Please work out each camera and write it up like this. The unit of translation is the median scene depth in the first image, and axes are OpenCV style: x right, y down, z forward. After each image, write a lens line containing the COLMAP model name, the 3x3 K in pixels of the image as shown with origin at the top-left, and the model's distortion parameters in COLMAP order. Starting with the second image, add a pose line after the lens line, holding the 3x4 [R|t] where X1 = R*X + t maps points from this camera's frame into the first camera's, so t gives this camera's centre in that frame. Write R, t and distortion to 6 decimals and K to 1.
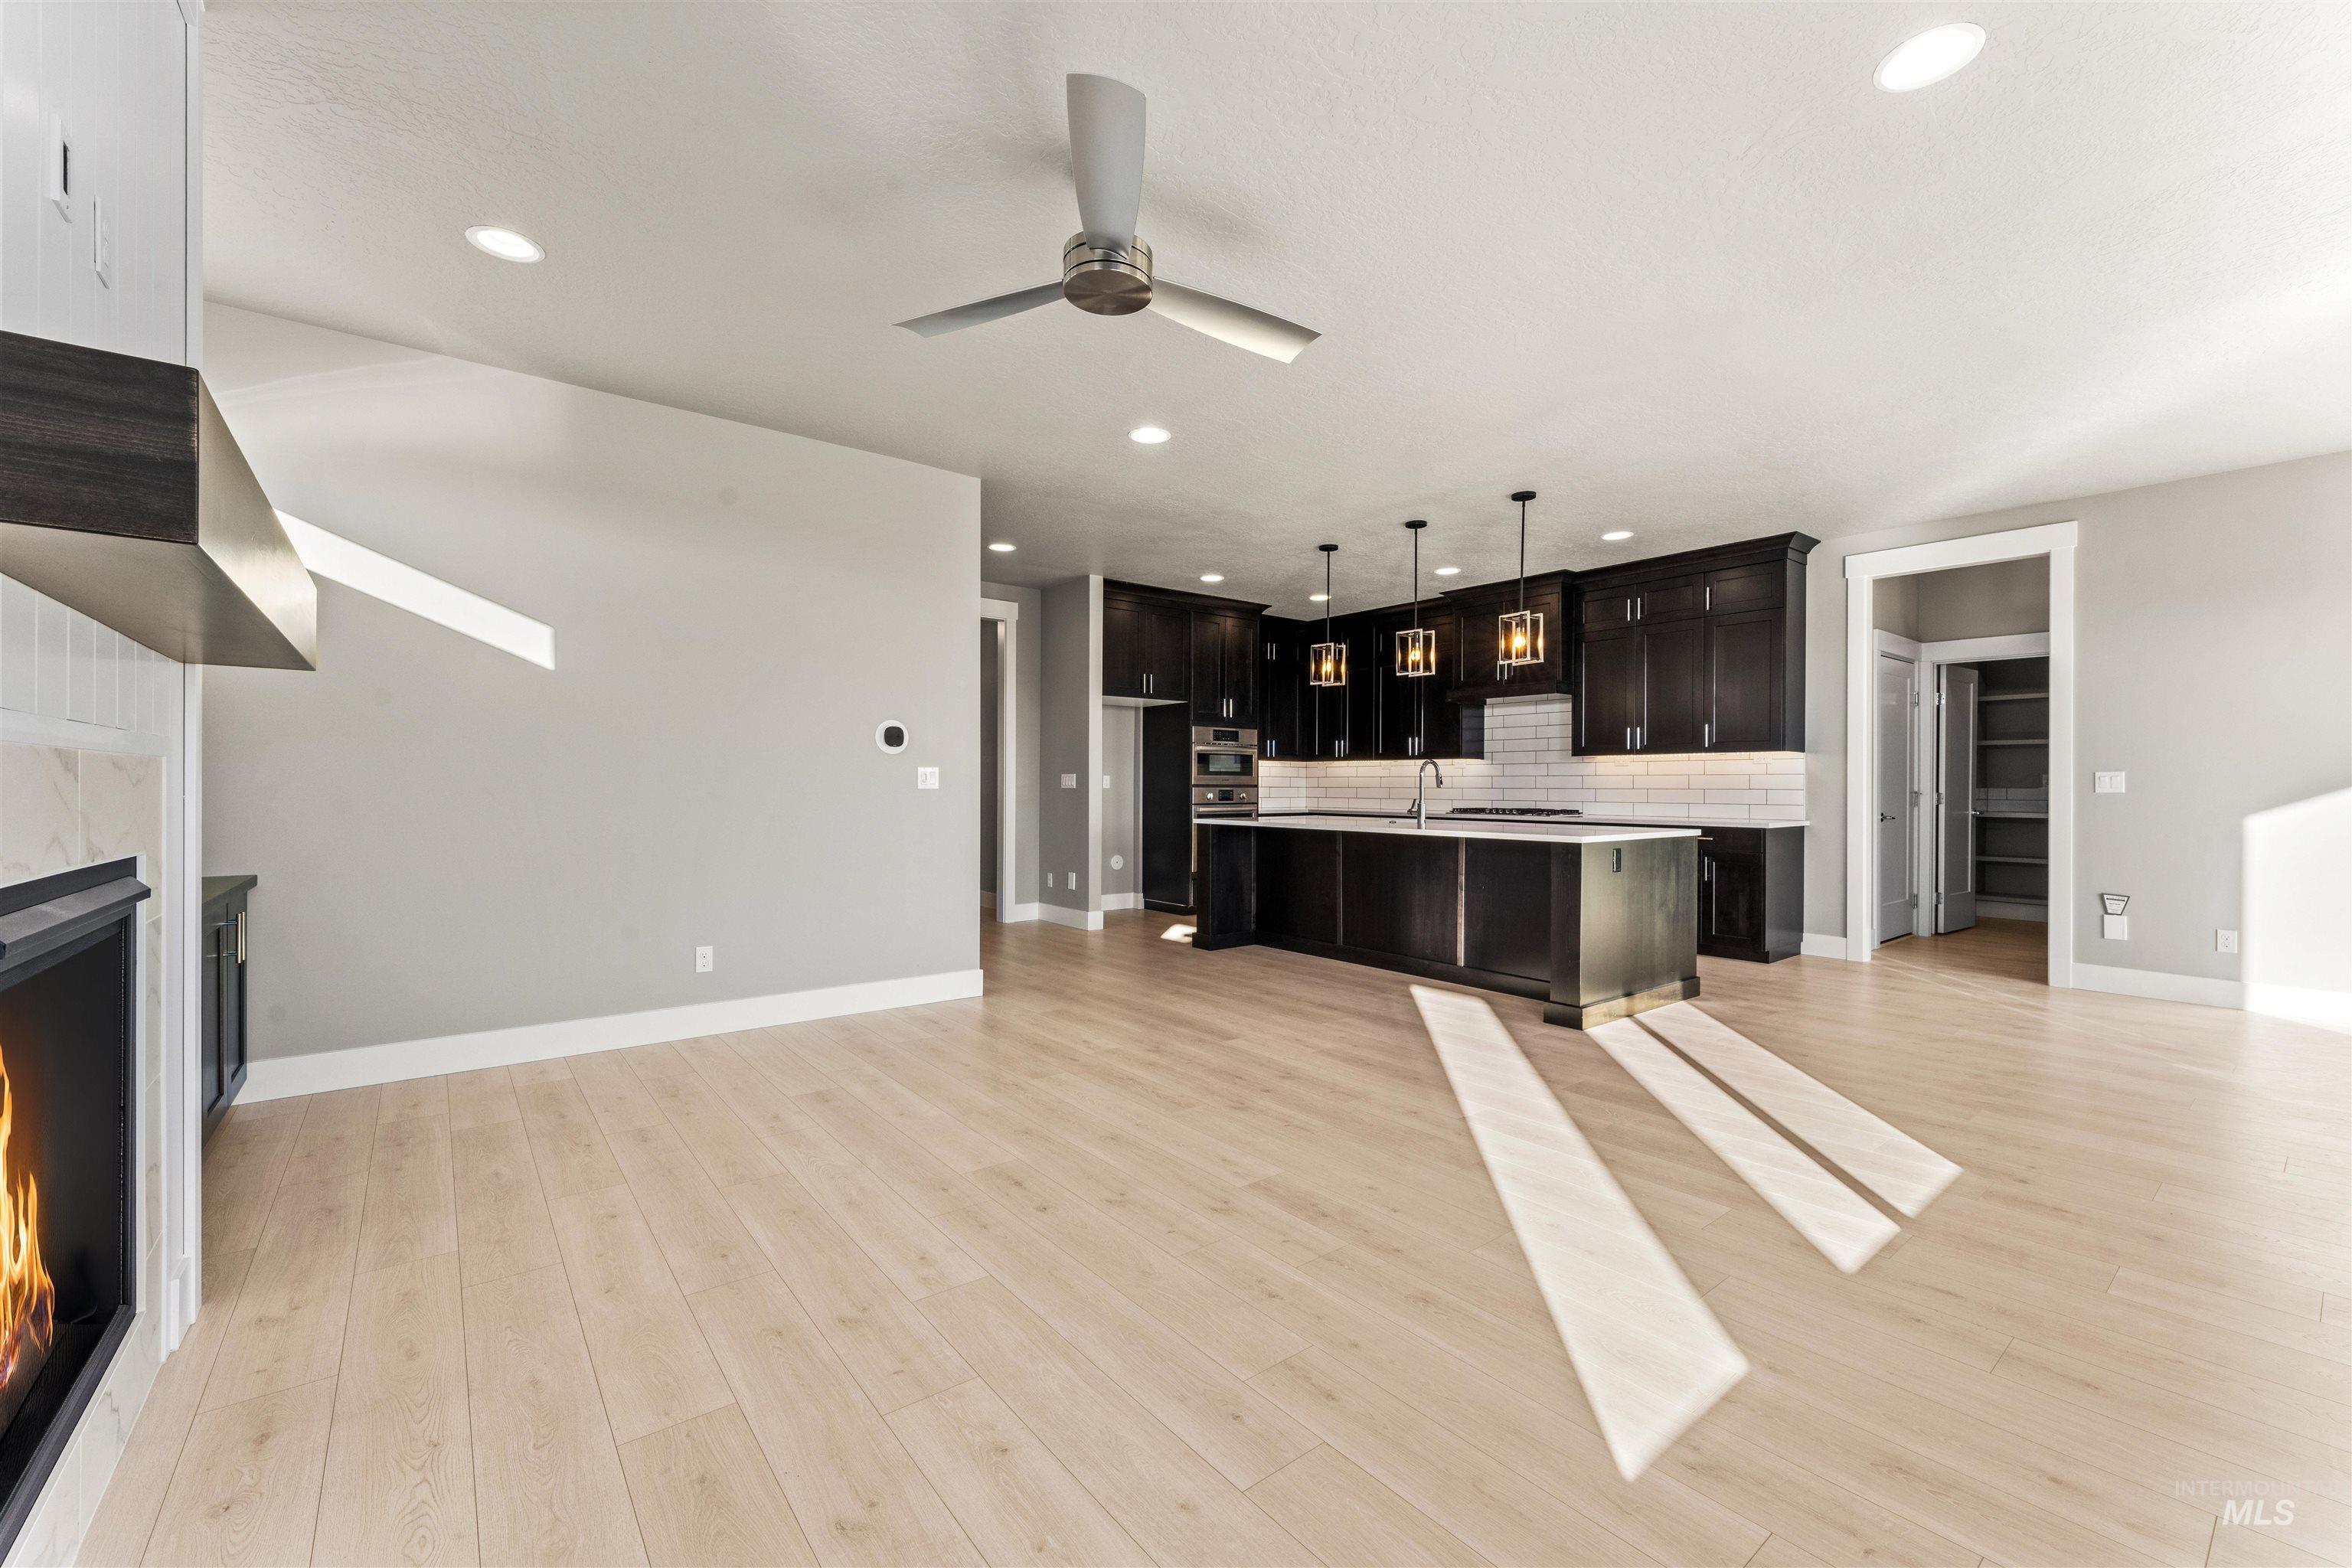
lens RADIAL K [[957.8, 0, 1166.2], [0, 957.8, 781.8], [0, 0, 1]] dist [0.004686, -0.002511]
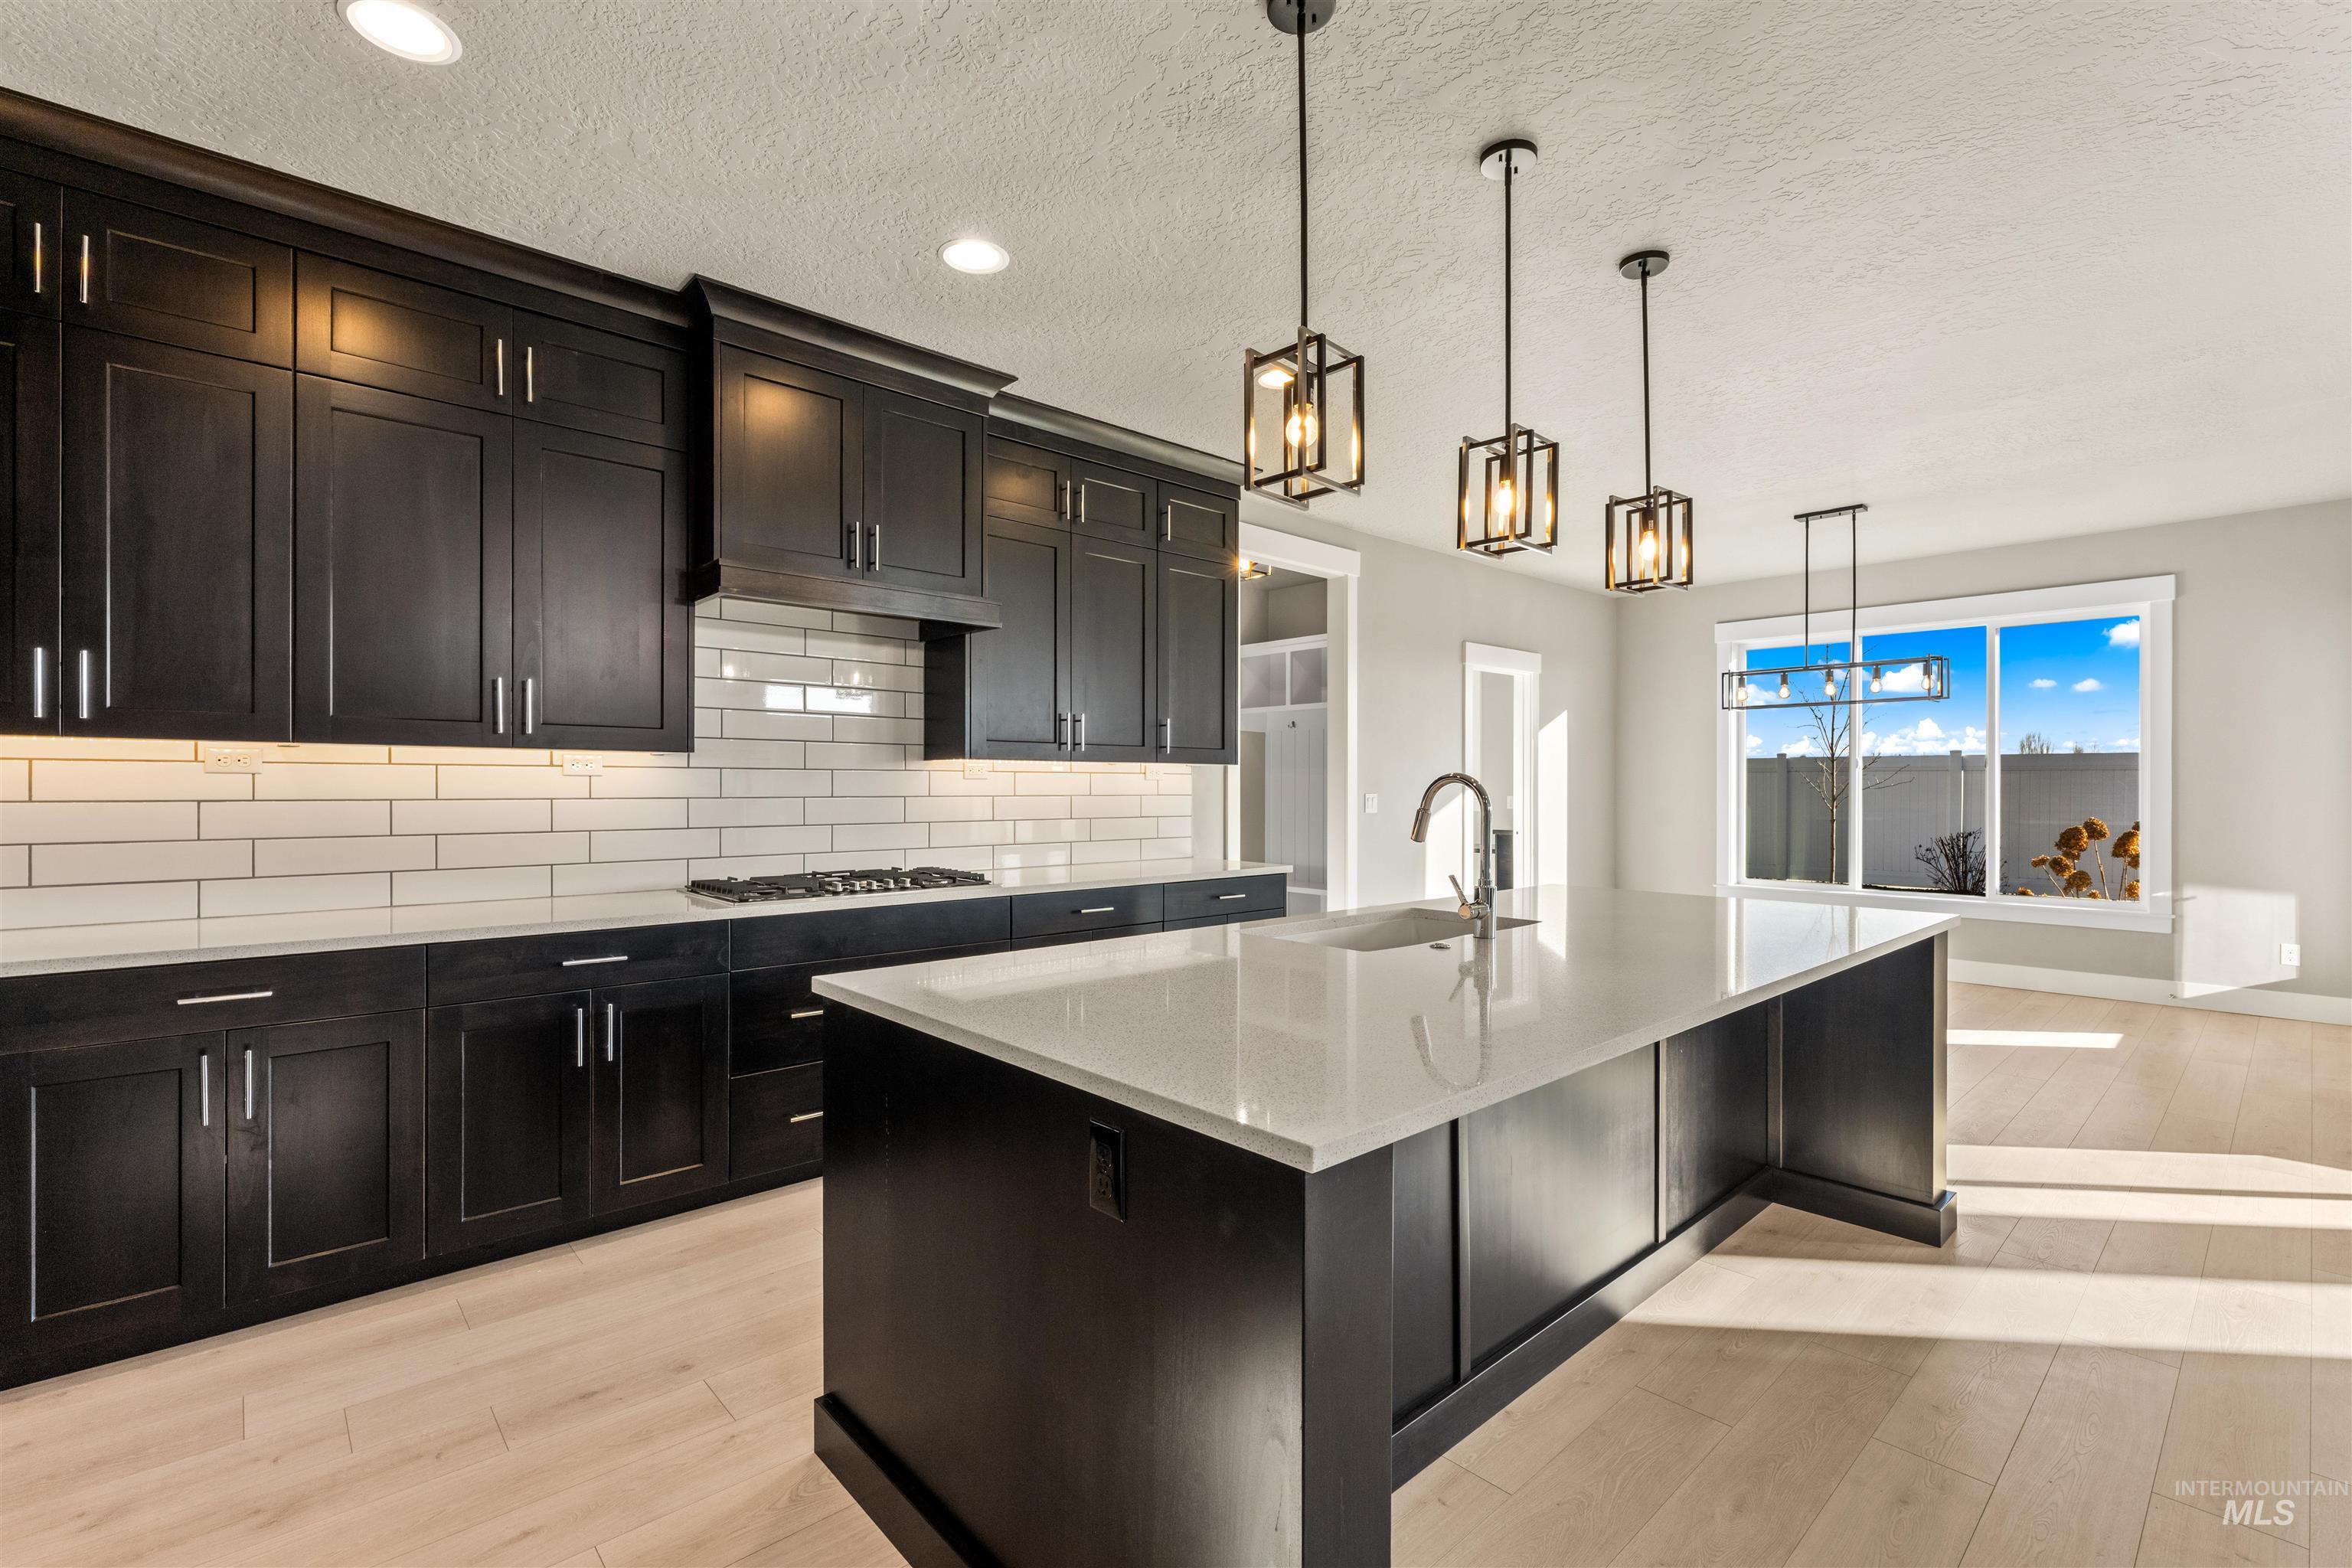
lens RADIAL K [[1038.7, 0, 1177.6], [0, 1038.7, 789.8], [0, 0, 1]] dist [0.001970, -0.000625]
pose [[-0.080507, -0.008026, 0.996722, -0.130281], [-0.006379, 0.999951, 0.007537, -0.017054], [-0.996734, -0.005751, -0.080555, 1.039239]]
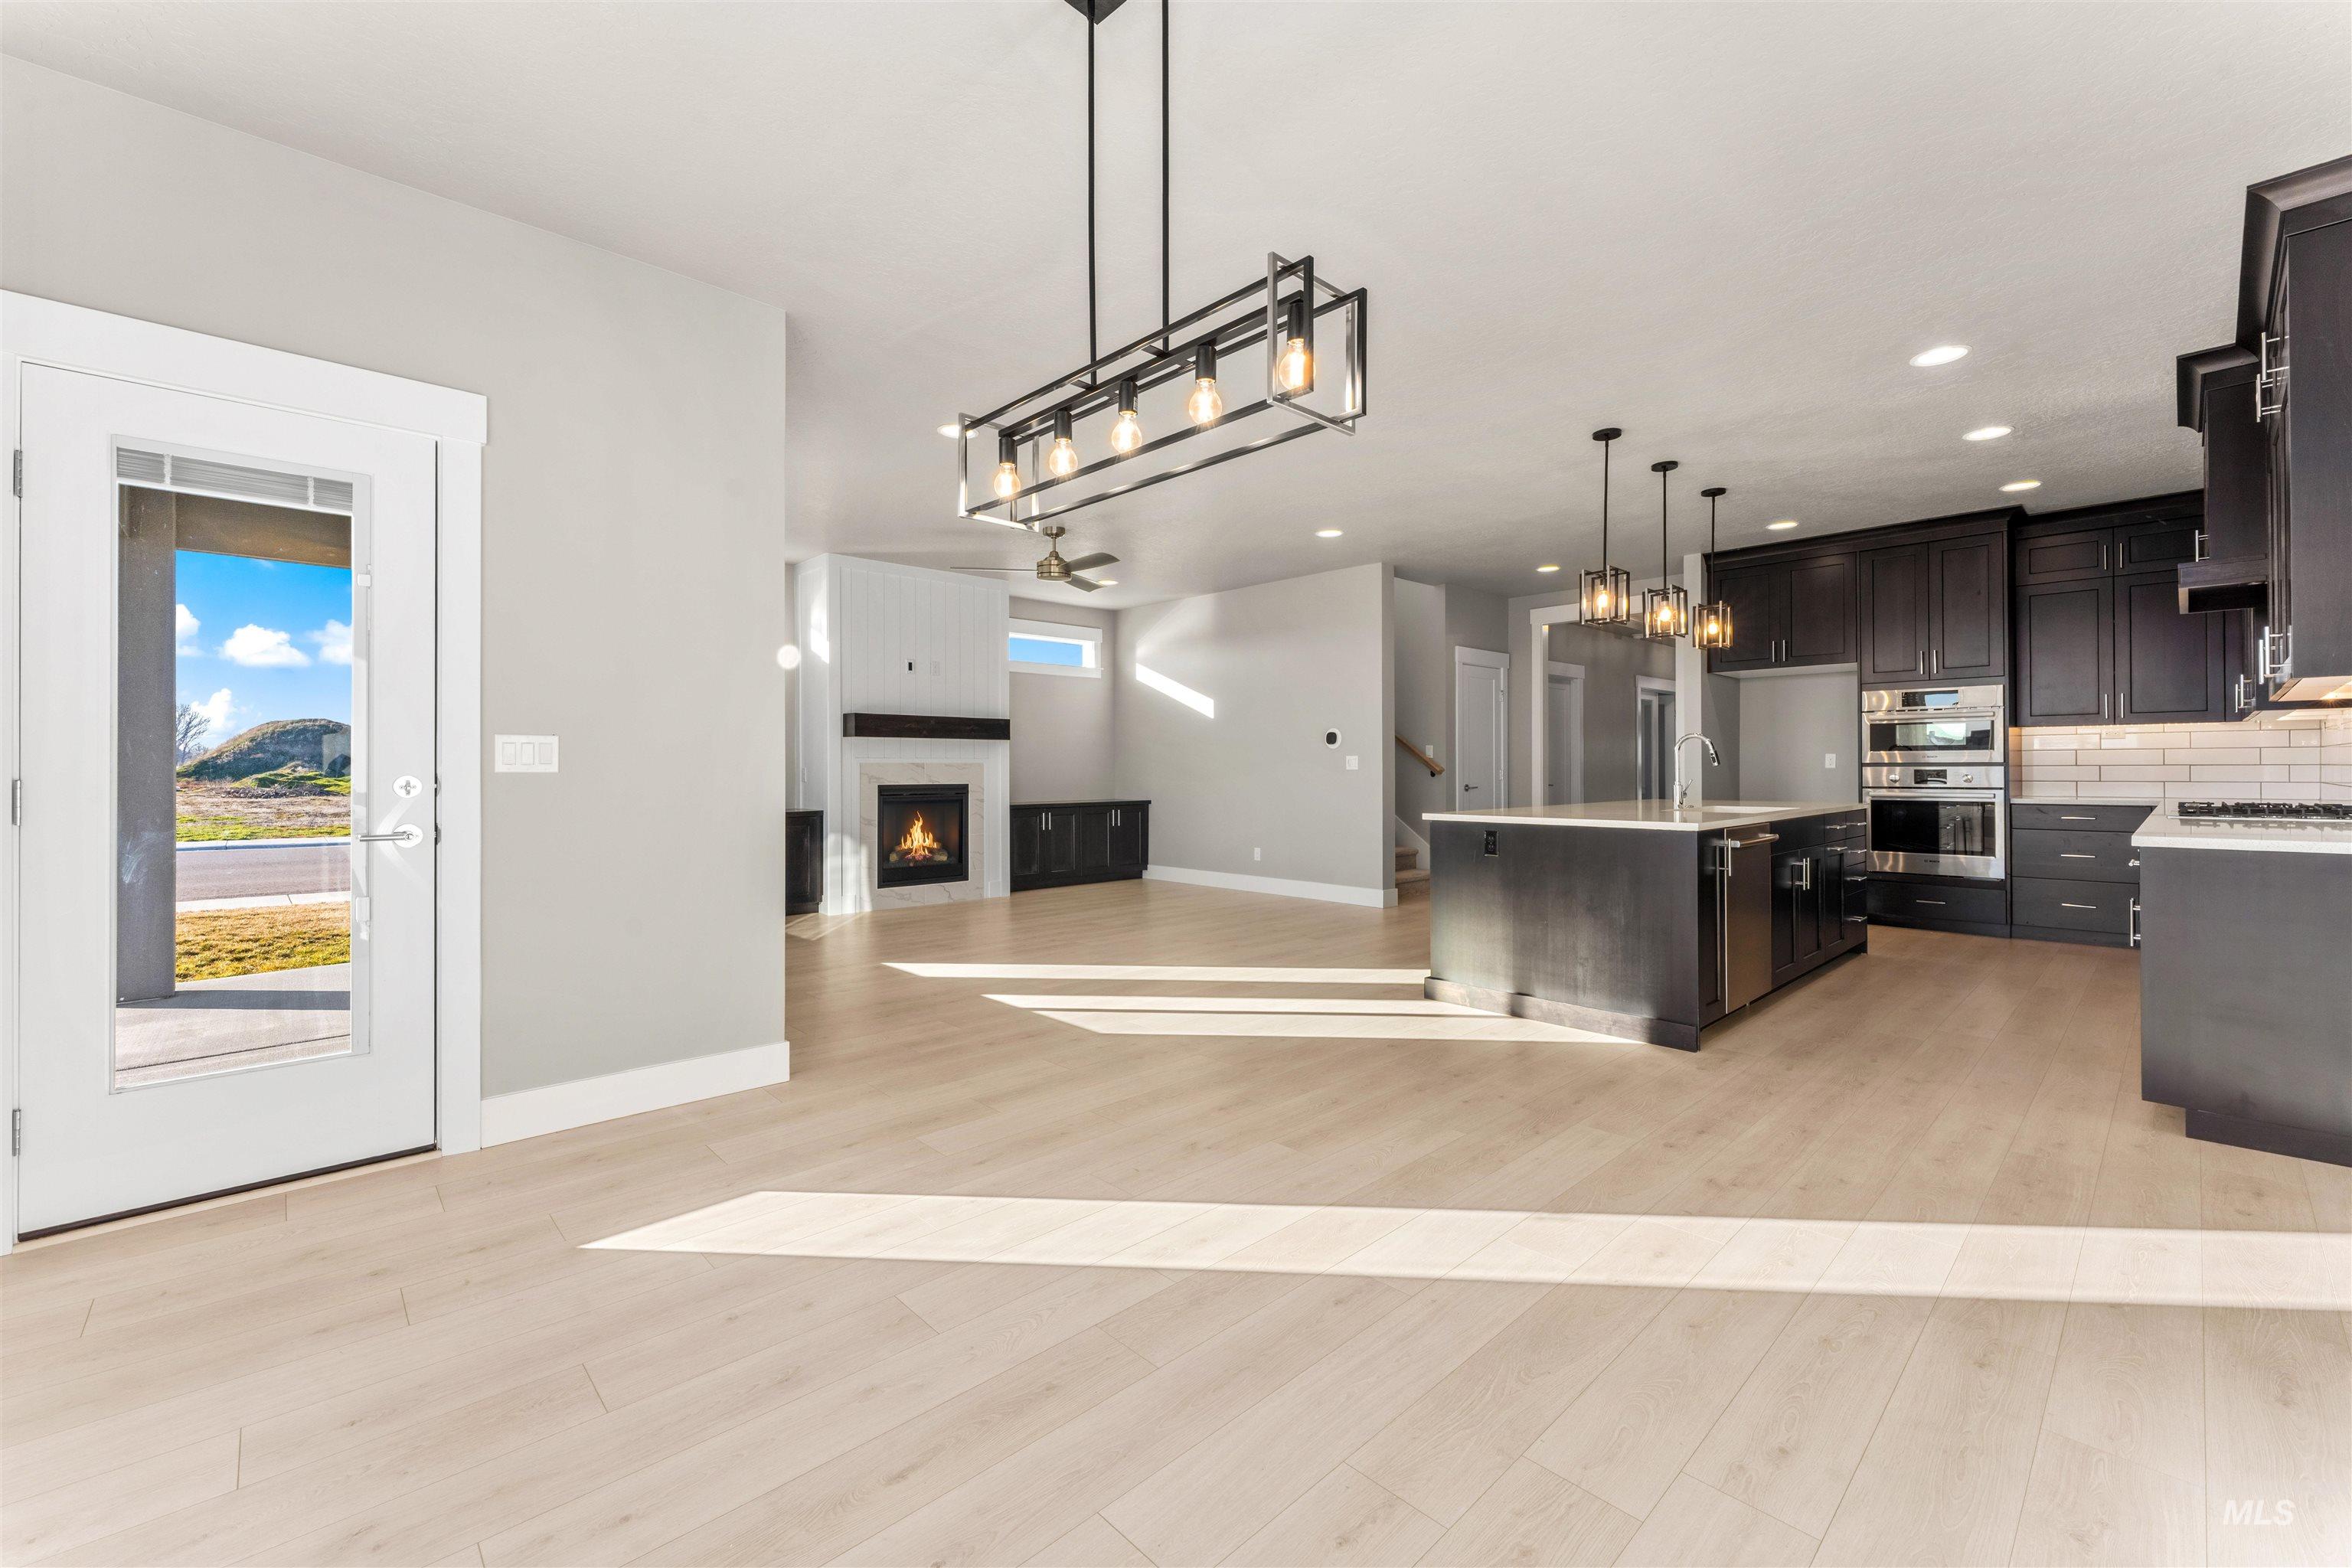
lens RADIAL K [[957.8, 0, 1179.2], [0, 957.8, 770.8], [0, 0, 1]] dist [0.004686, -0.002511]
pose [[0.093466, -0.000471, -0.995622, 0.978975], [0.008781, 0.999961, 0.000351, 0.005230], [0.995584, -0.008776, 0.093466, 0.418077]]
